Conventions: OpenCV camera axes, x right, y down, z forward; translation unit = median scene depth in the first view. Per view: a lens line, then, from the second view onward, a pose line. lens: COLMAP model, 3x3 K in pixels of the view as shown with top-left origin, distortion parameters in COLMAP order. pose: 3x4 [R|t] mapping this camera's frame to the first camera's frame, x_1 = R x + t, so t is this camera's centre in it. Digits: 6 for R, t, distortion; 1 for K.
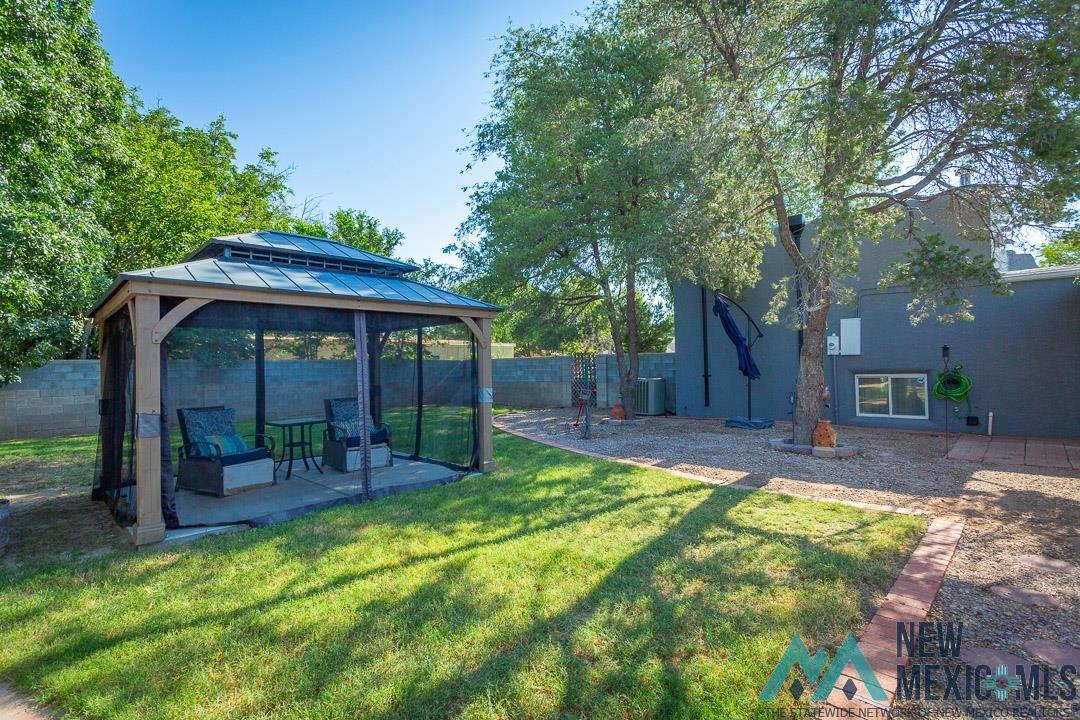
lens RADIAL K [[504.6, 0, 544.1], [0, 504.6, 351.4], [0, 0, 1]] dist [-0.000259, 0.000900]
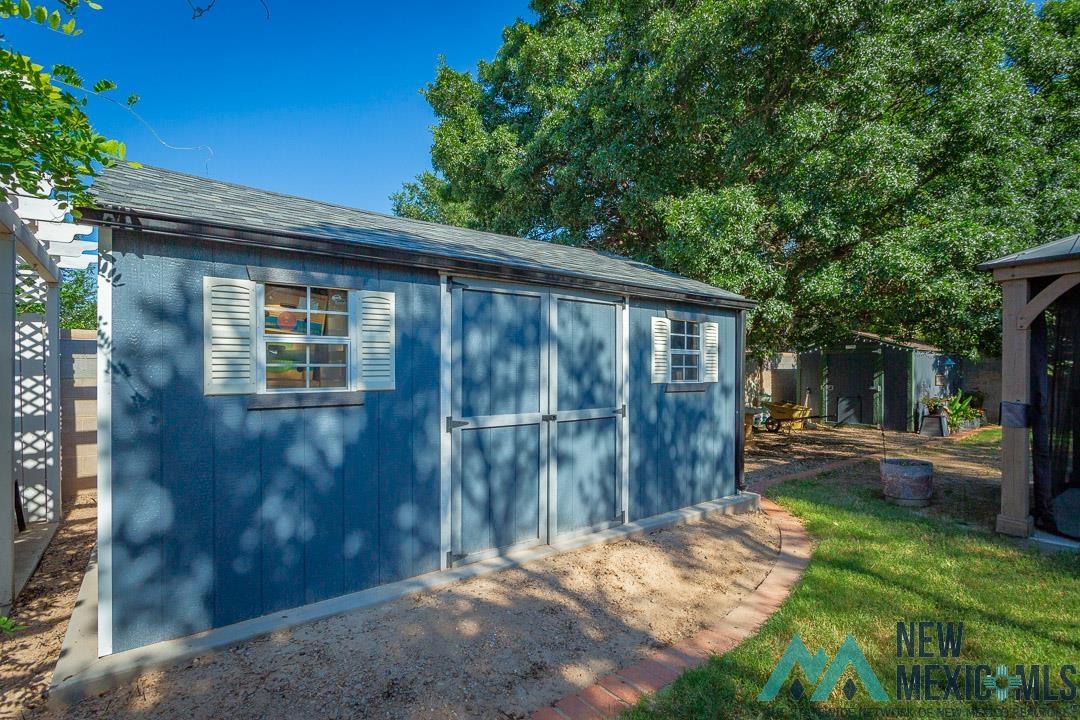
lens RADIAL K [[521.2, 0, 541.3], [0, 521.2, 373.9], [0, 0, 1]] dist [0.005565, 0.001682]
pose [[-0.138468, 0.026433, -0.990014, 0.249584], [0.035656, 0.999129, 0.021690, 0.010266], [0.989725, -0.032297, -0.139290, 0.183702]]
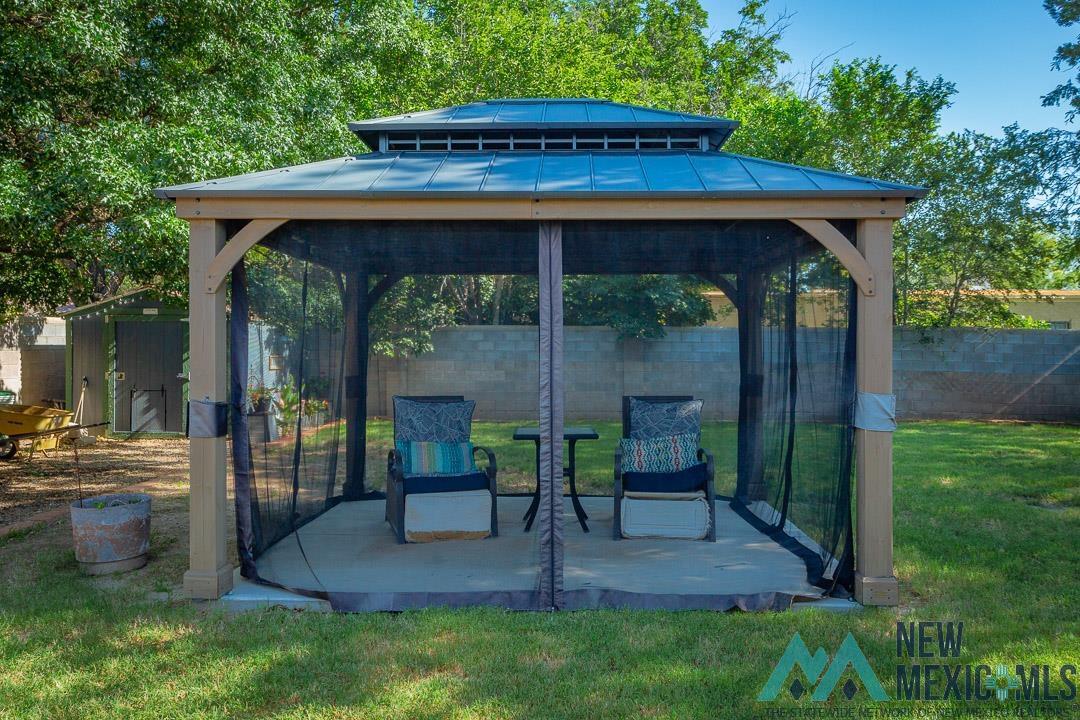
lens RADIAL K [[827.2, 0, 540.5], [0, 827.2, 329.3], [0, 0, 1]] dist [0.016158, 0.003124]
pose [[0.682229, 0.007042, -0.731105, 0.221625], [0.004580, 0.999893, 0.013904, 0.012984], [0.731124, -0.012834, 0.682124, 0.432785]]
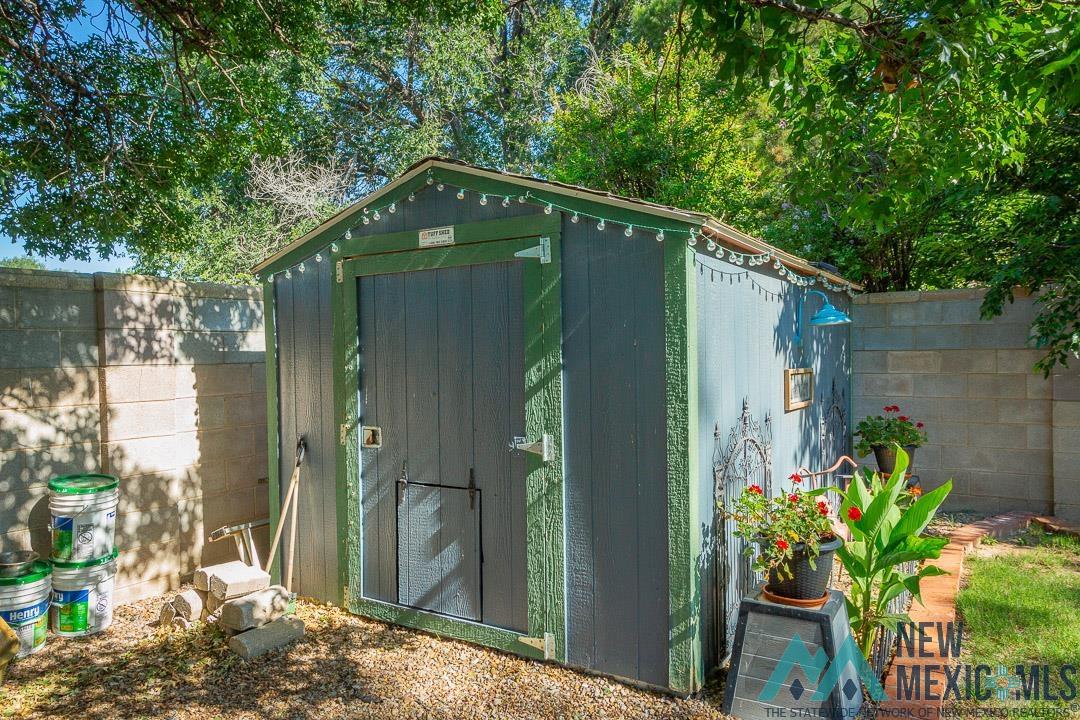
lens RADIAL K [[779.6, 0, 538.5], [0, 779.6, 359.1], [0, 0, 1]] dist [0.007821, 0.000697]
pose [[0.223337, 0.014926, -0.974627, -1.585734], [0.037731, 0.999001, 0.023945, 0.087609], [0.974011, -0.042121, 0.222551, 1.175095]]
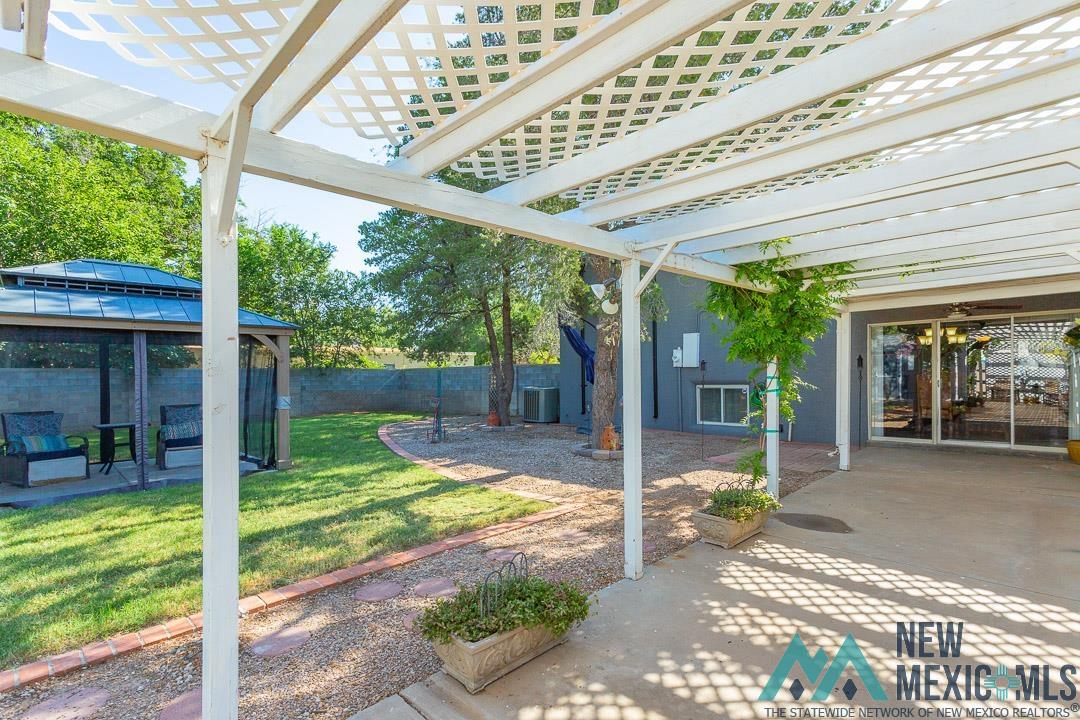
lens RADIAL K [[504.6, 0, 536.6], [0, 504.6, 367.5], [0, 0, 1]] dist [-0.000259, 0.000900]
pose [[0.999984, 0.004515, -0.003479, 0.561536], [-0.004460, 0.999866, 0.015766, -0.016955], [0.003550, -0.015750, 0.999870, -0.176615]]
